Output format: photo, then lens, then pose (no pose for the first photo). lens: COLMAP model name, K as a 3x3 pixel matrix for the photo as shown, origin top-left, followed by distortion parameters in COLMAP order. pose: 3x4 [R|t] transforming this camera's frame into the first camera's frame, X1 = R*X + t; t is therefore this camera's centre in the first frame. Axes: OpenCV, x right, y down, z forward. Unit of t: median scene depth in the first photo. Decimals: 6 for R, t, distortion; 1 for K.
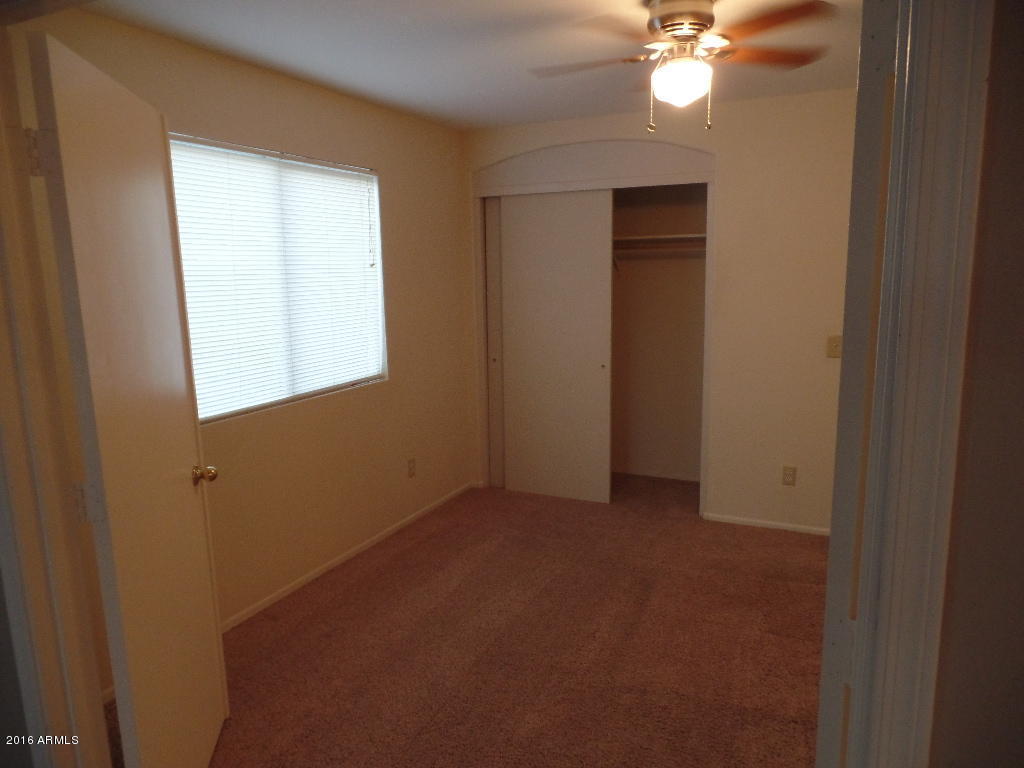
lens RADIAL K [[701.0, 0, 515.1], [0, 701.0, 382.6], [0, 0, 1]] dist [-0.000815, -0.002433]
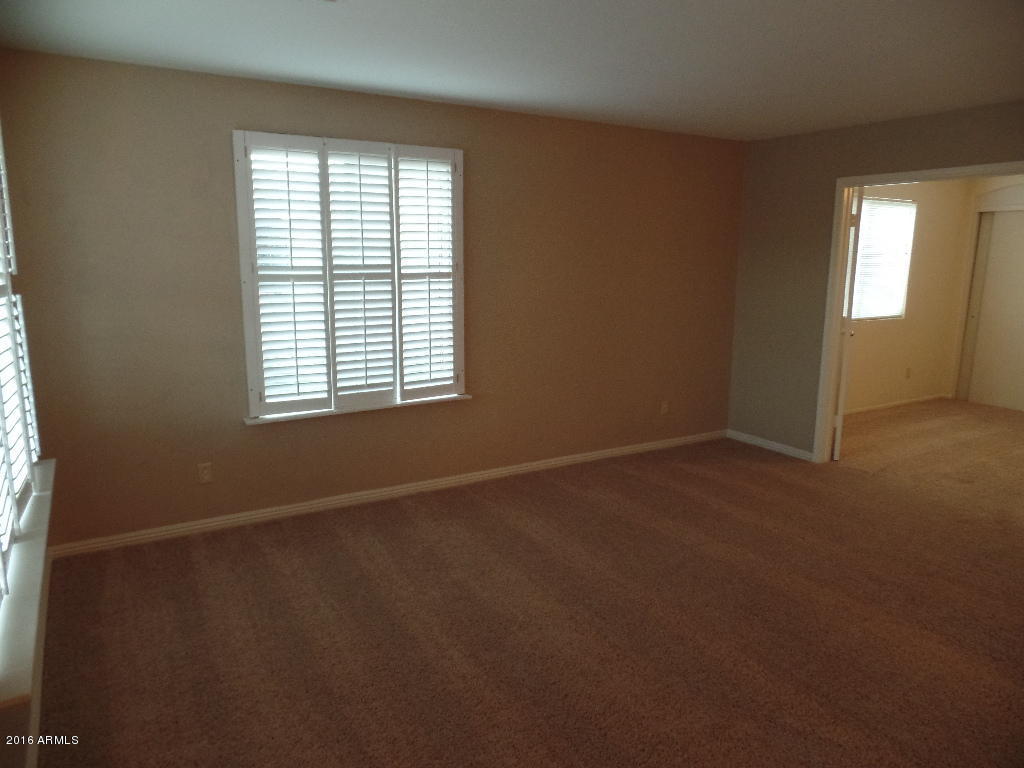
lens RADIAL K [[701.0, 0, 511.5], [0, 701.0, 388.4], [0, 0, 1]] dist [-0.000815, -0.002433]
pose [[0.836741, 0.126442, -0.532802, -0.039147], [-0.111305, 0.991937, 0.060602, 0.152044], [0.536168, 0.008595, 0.844067, -0.897716]]
